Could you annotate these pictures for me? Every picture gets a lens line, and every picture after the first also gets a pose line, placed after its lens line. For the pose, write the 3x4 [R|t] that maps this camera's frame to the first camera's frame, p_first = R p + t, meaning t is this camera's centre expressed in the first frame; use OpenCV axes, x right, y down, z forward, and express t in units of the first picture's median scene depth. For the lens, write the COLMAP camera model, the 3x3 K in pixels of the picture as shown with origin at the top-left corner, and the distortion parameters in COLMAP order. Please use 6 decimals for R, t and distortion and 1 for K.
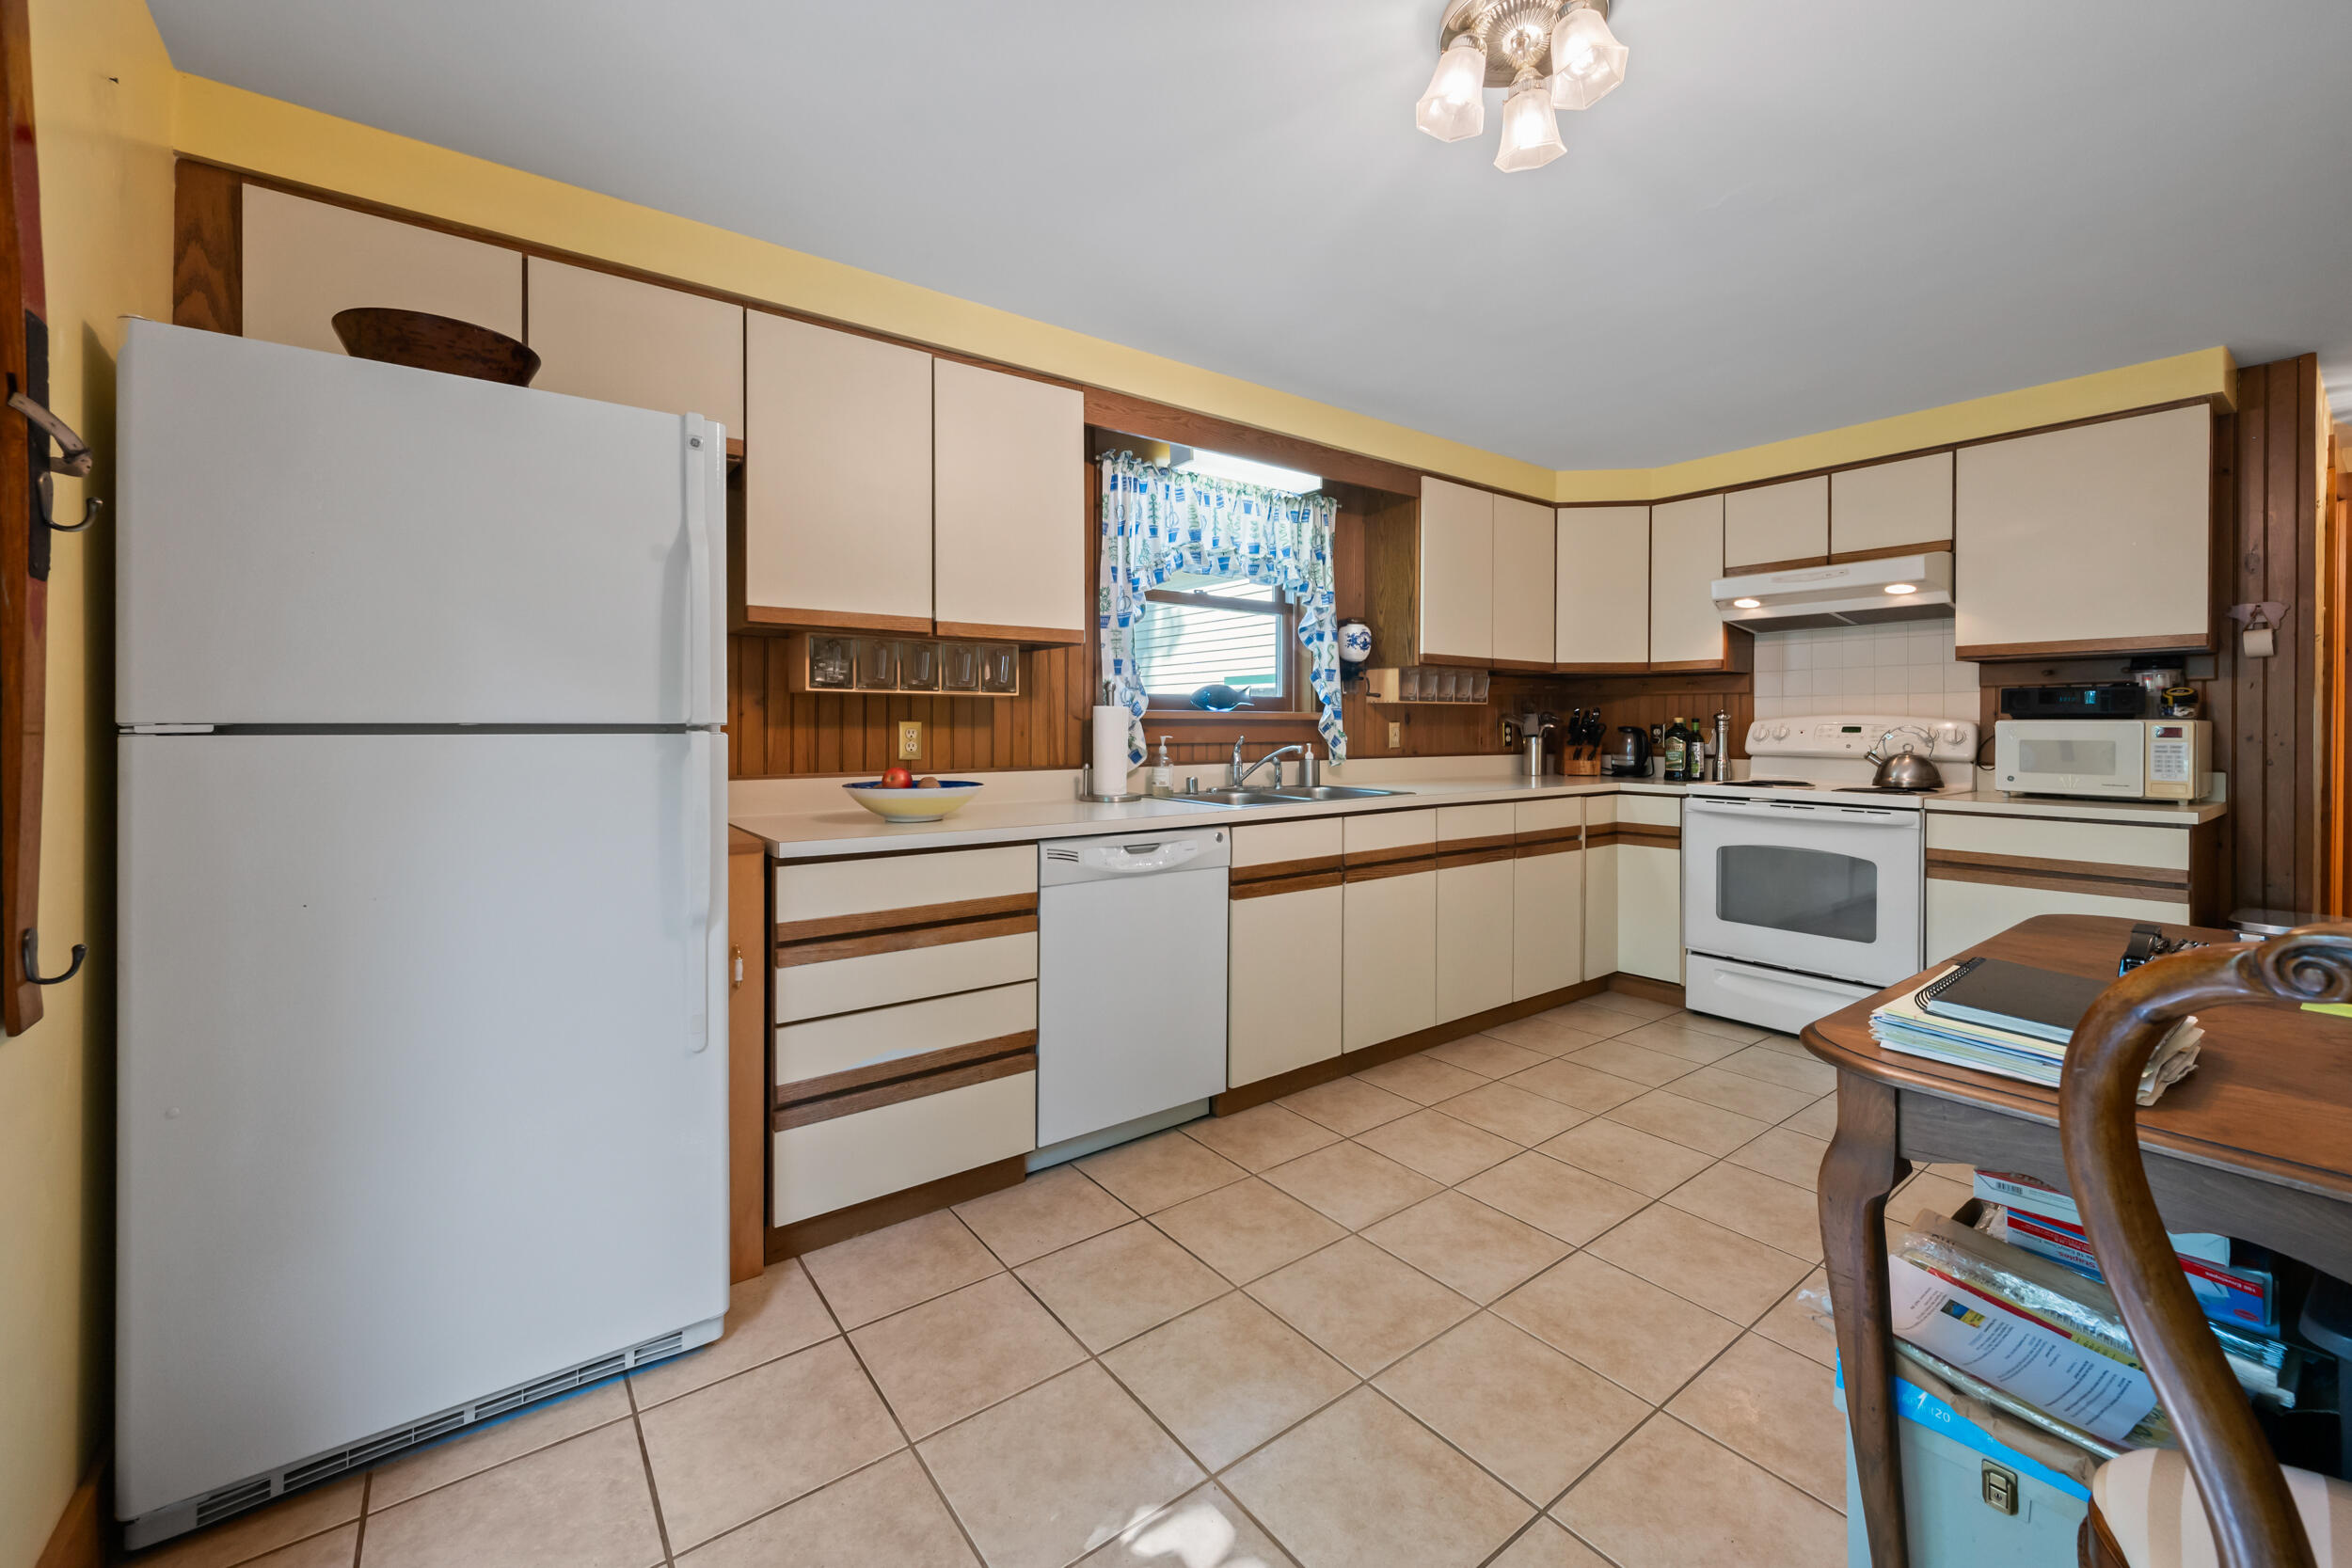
lens RADIAL K [[939.4, 0, 1187.8], [0, 939.4, 732.4], [0, 0, 1]] dist [0.001300, 0.000040]
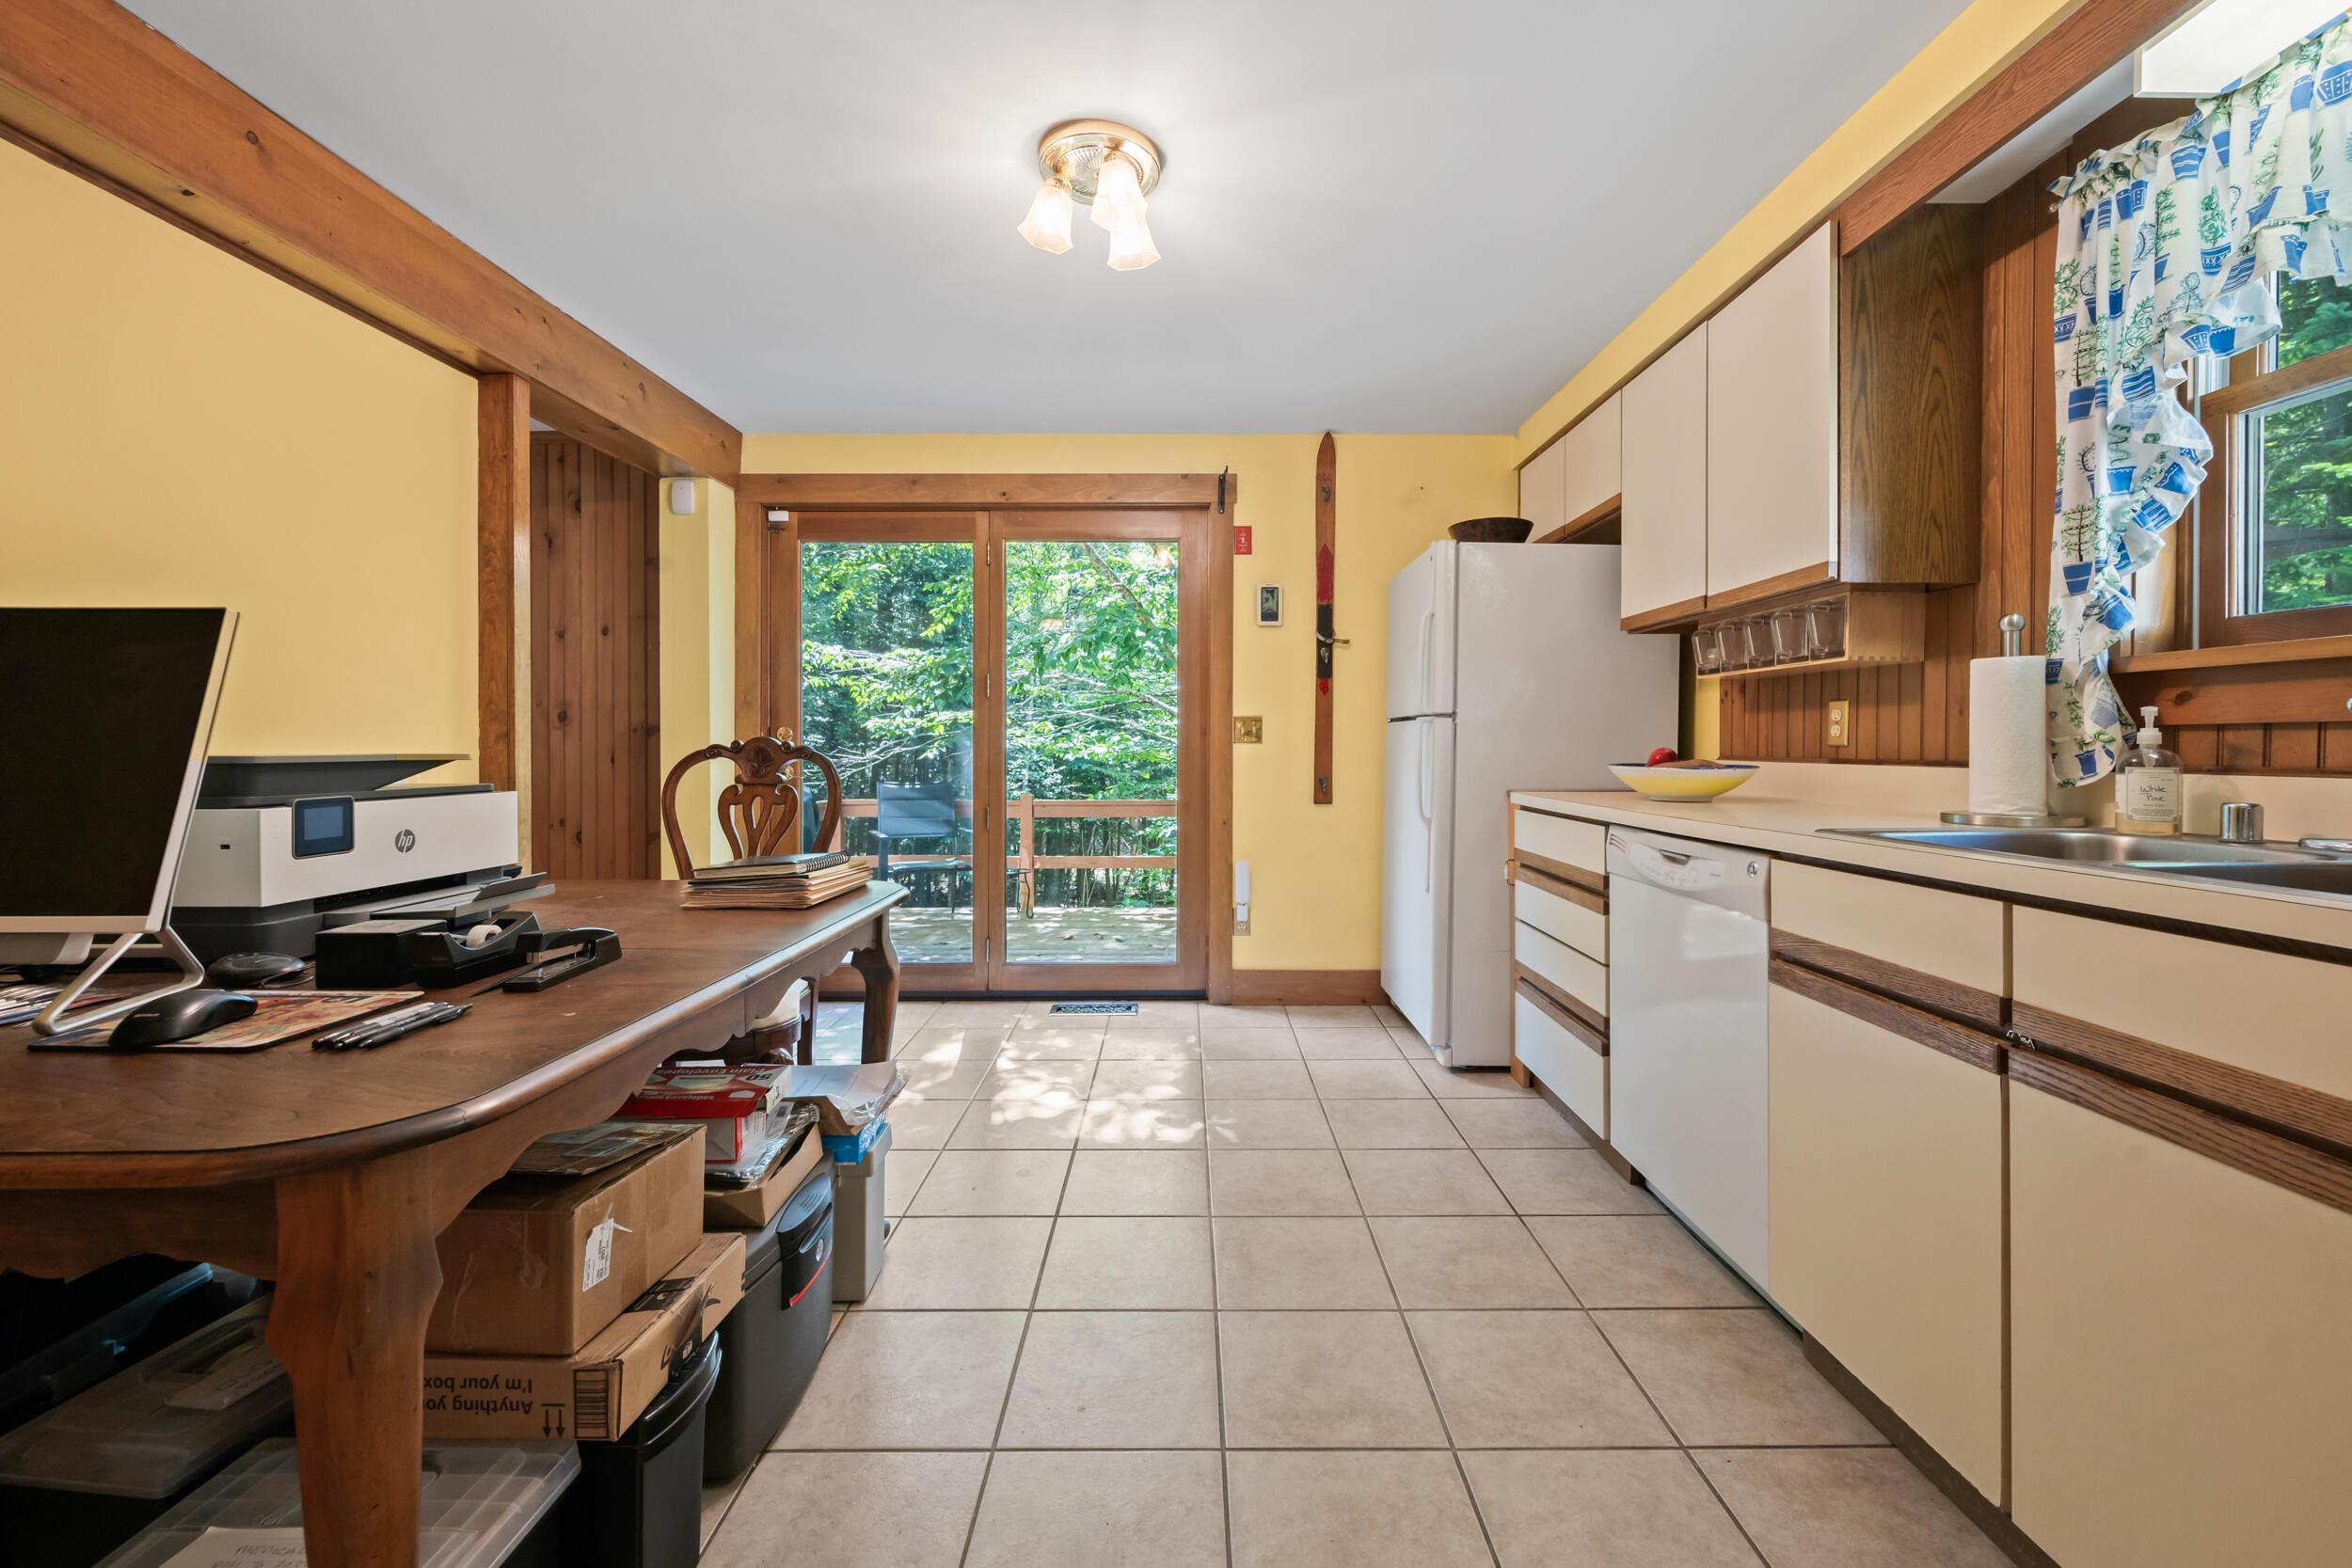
lens RADIAL K [[929.3, 0, 1191.0], [0, 929.3, 749.0], [0, 0, 1]] dist [0.000756, 0.000355]
pose [[-0.601272, 0.003813, -0.799036, 0.584354], [-0.007364, 0.999920, 0.010313, 0.022128], [0.799011, 0.012085, -0.601195, 0.834980]]
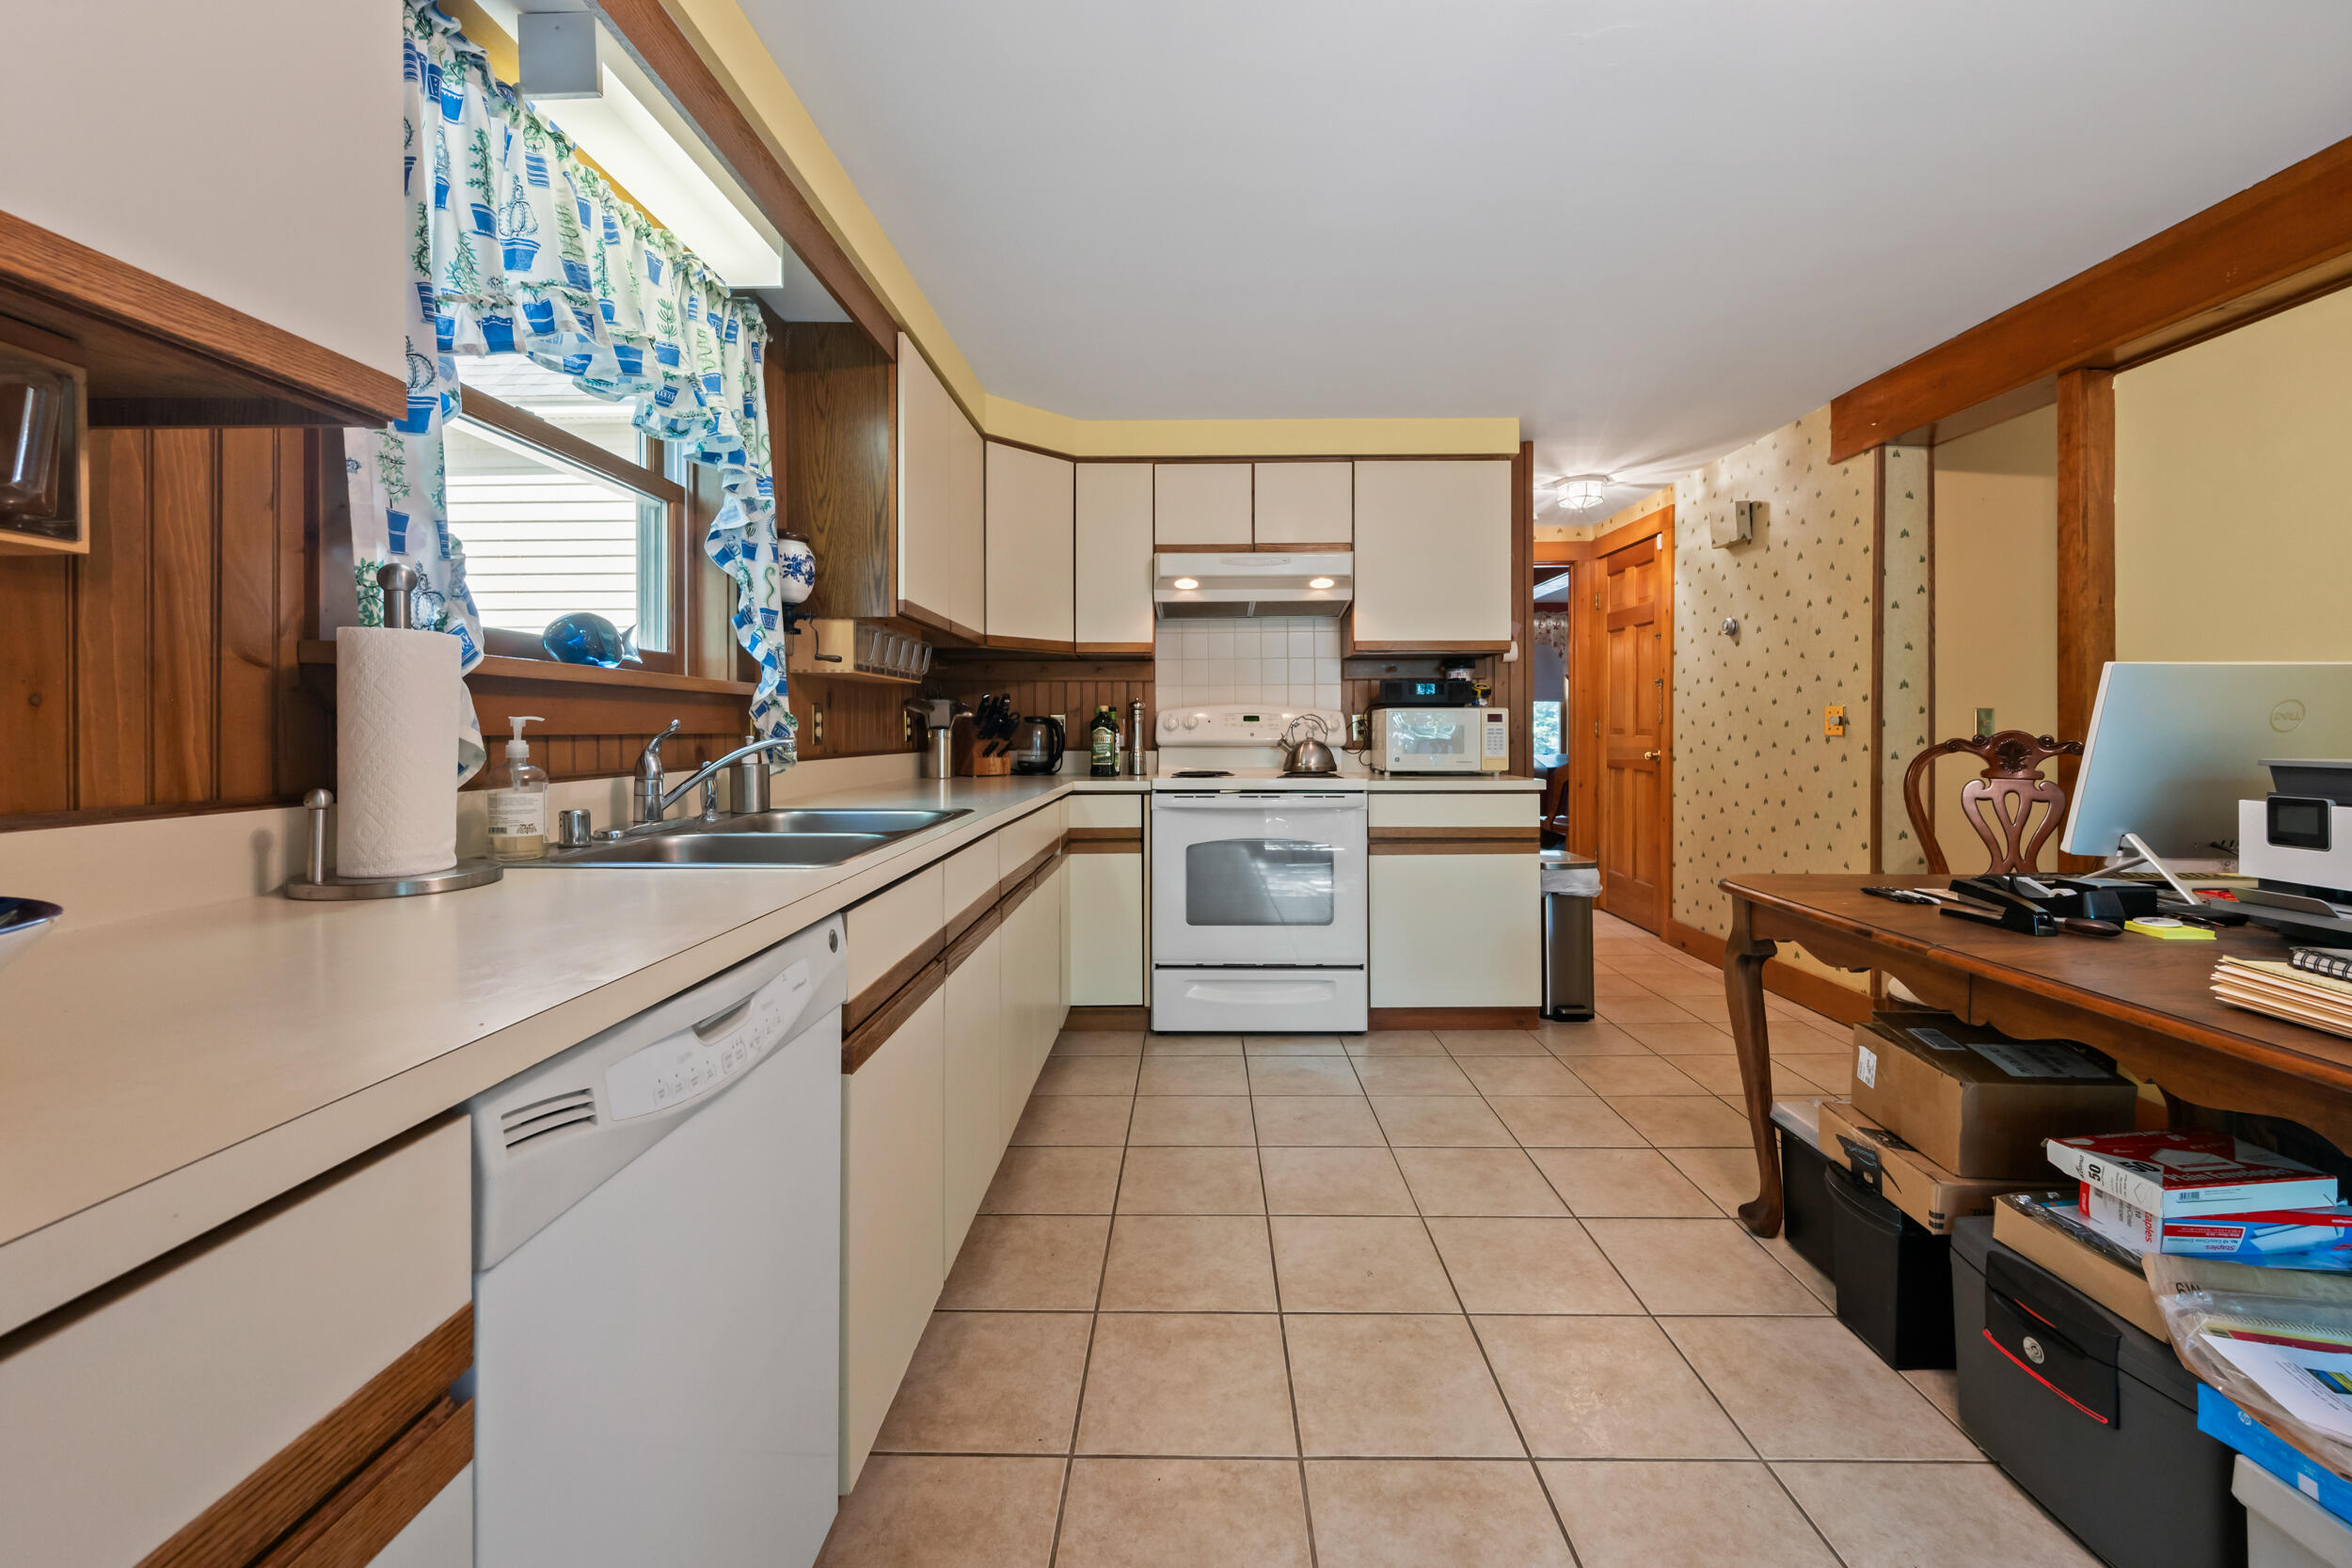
lens RADIAL K [[939.4, 0, 1187.8], [0, 939.4, 732.4], [0, 0, 1]] dist [0.001300, 0.000040]
pose [[0.612756, -0.005702, 0.790251, -0.163303], [0.009995, 0.999950, -0.000535, 0.013245], [-0.790209, 0.008226, 0.612783, 0.469180]]
